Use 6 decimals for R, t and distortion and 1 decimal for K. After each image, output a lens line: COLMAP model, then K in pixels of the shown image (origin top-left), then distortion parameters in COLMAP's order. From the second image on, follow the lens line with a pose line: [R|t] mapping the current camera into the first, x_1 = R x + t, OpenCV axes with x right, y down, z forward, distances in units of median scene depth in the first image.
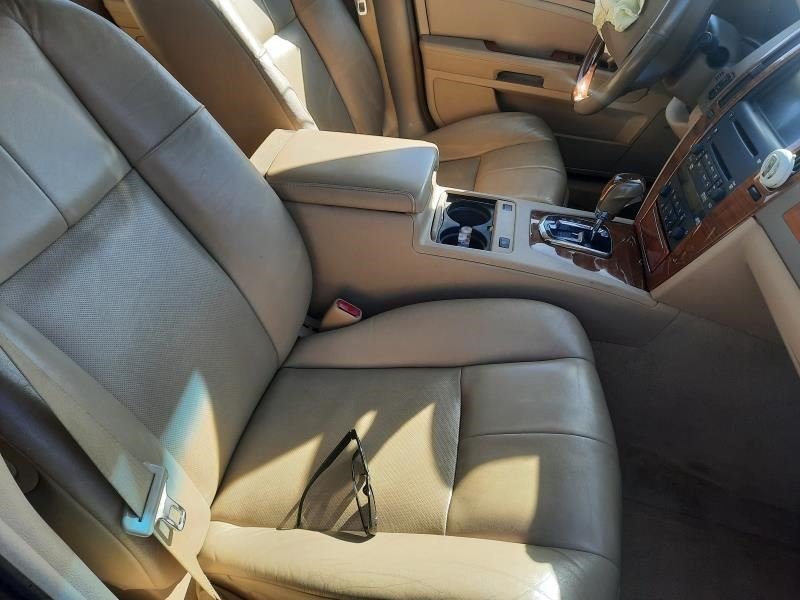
lens RADIAL K [[562.8, 0, 400.0], [0, 562.8, 300.0], [0, 0, 1]] dist [0.076612, -0.168977]
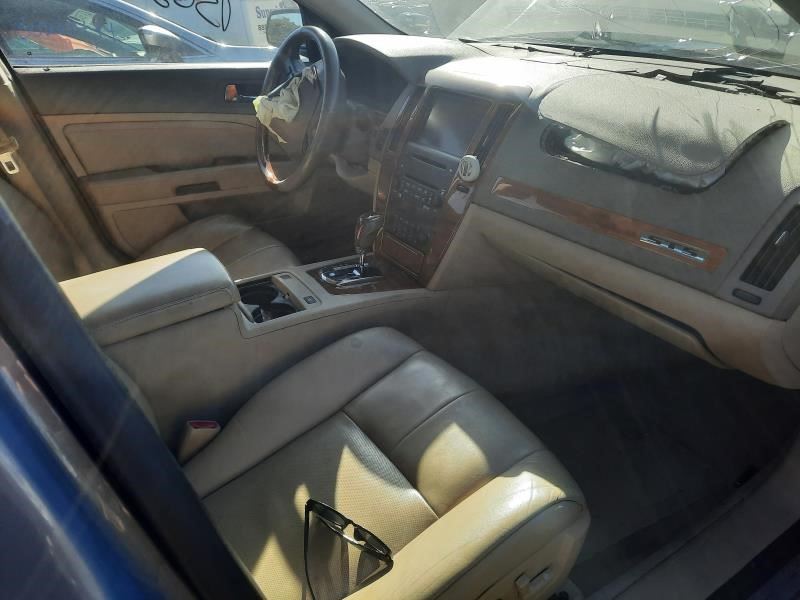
lens RADIAL K [[580.6, 0, 400.0], [0, 580.6, 300.0], [0, 0, 1]] dist [-0.002007, -0.037211]
pose [[0.712385, -0.373699, 0.594018, -0.364628], [0.483415, 0.874899, -0.029340, 0.019415], [-0.508741, 0.308059, 0.803917, -0.022419]]
